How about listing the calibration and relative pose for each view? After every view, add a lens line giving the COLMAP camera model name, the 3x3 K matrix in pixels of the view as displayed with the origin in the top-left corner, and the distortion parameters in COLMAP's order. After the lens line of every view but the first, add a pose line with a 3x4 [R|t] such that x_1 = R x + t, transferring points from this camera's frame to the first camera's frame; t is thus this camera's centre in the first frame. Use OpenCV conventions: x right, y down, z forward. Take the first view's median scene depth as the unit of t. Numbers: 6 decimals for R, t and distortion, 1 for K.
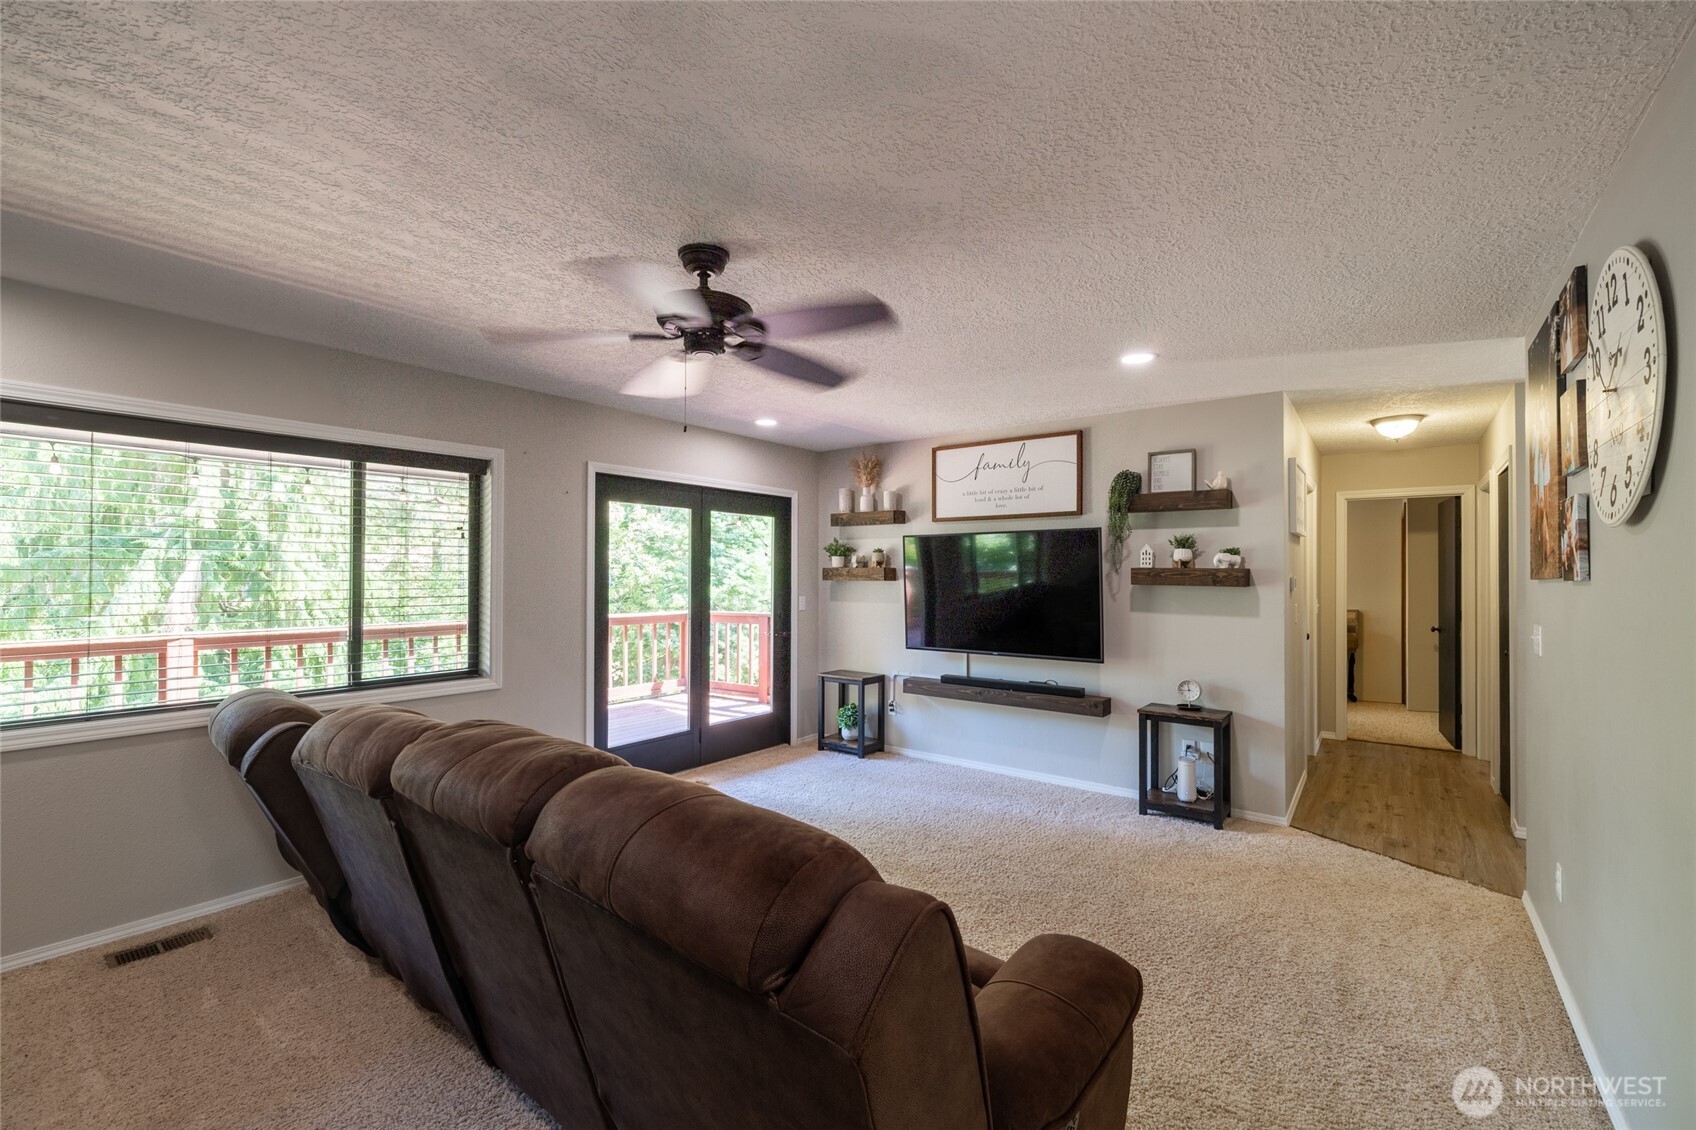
lens RADIAL K [[710.1, 0, 843.7], [0, 710.1, 566.7], [0, 0, 1]] dist [0.001537, -0.000800]
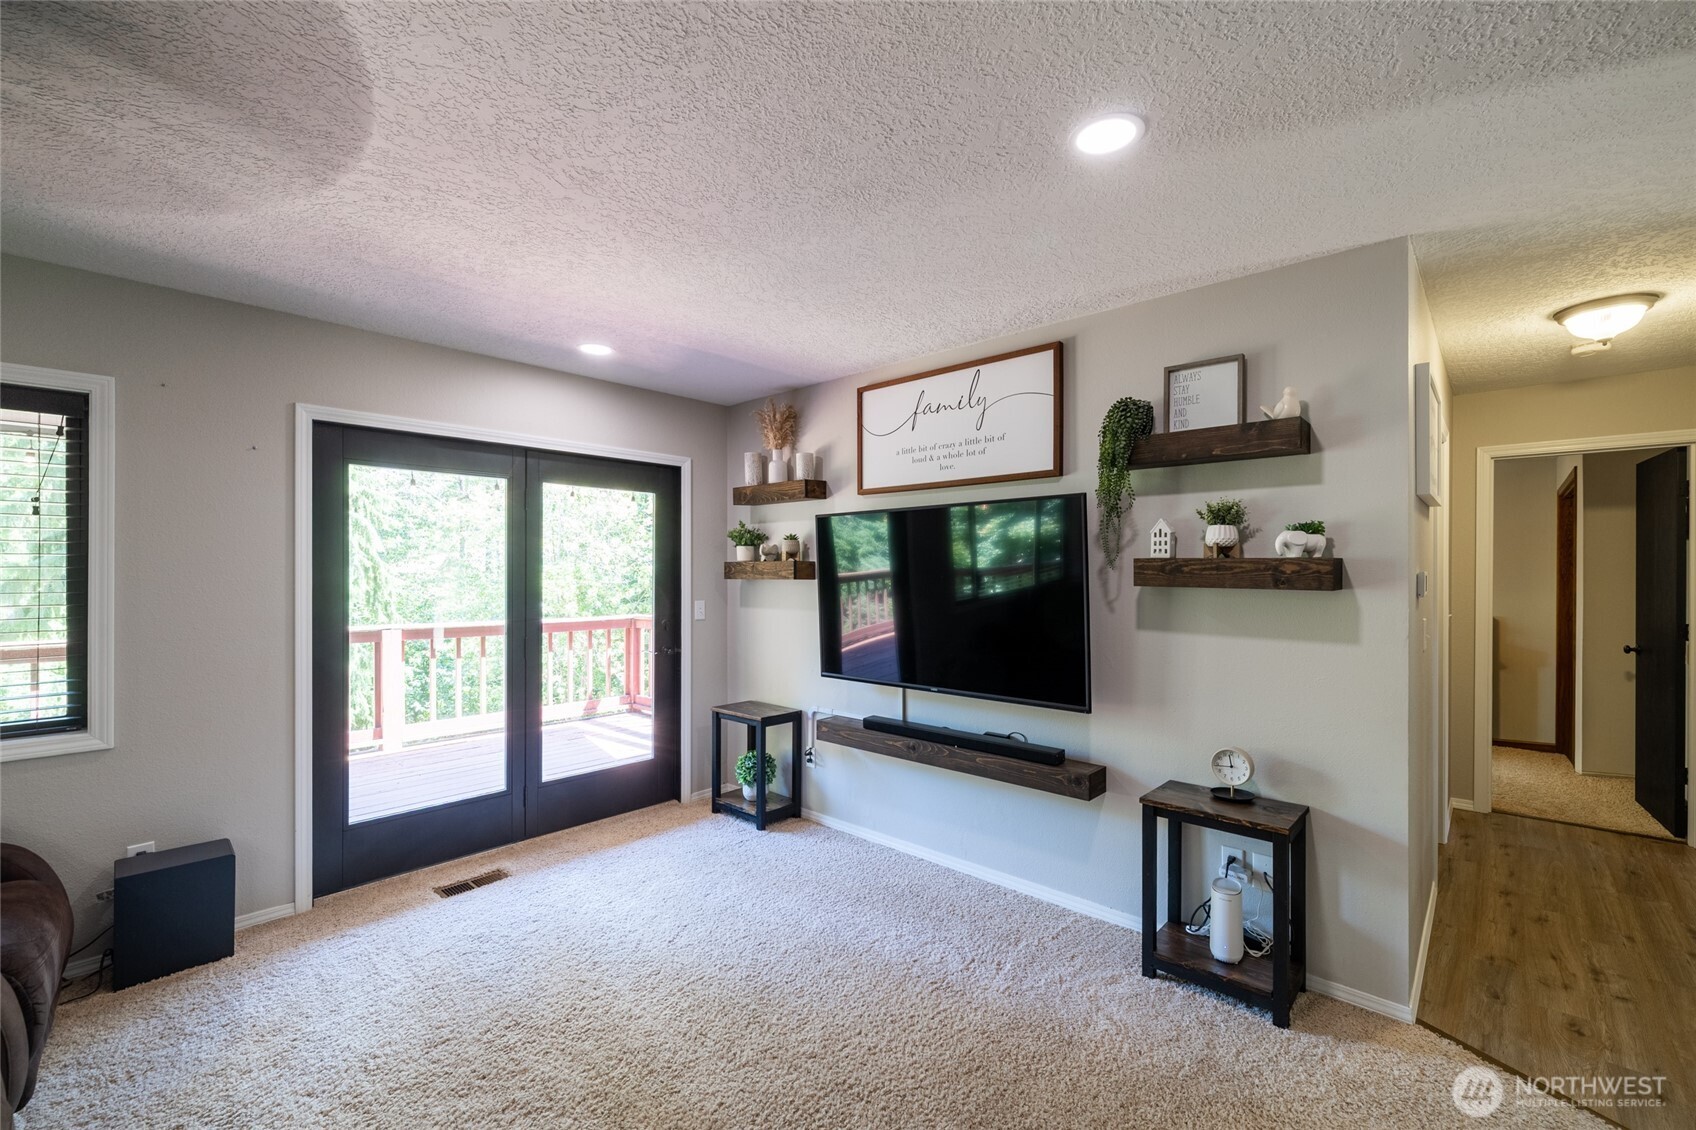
lens RADIAL K [[710.1, 0, 843.7], [0, 710.1, 571.2], [0, 0, 1]] dist [0.001537, -0.000800]
pose [[0.995938, -0.002664, -0.090005, 0.178675], [0.003559, 0.999946, 0.009789, 0.004938], [0.089974, -0.010070, 0.995893, 0.315157]]
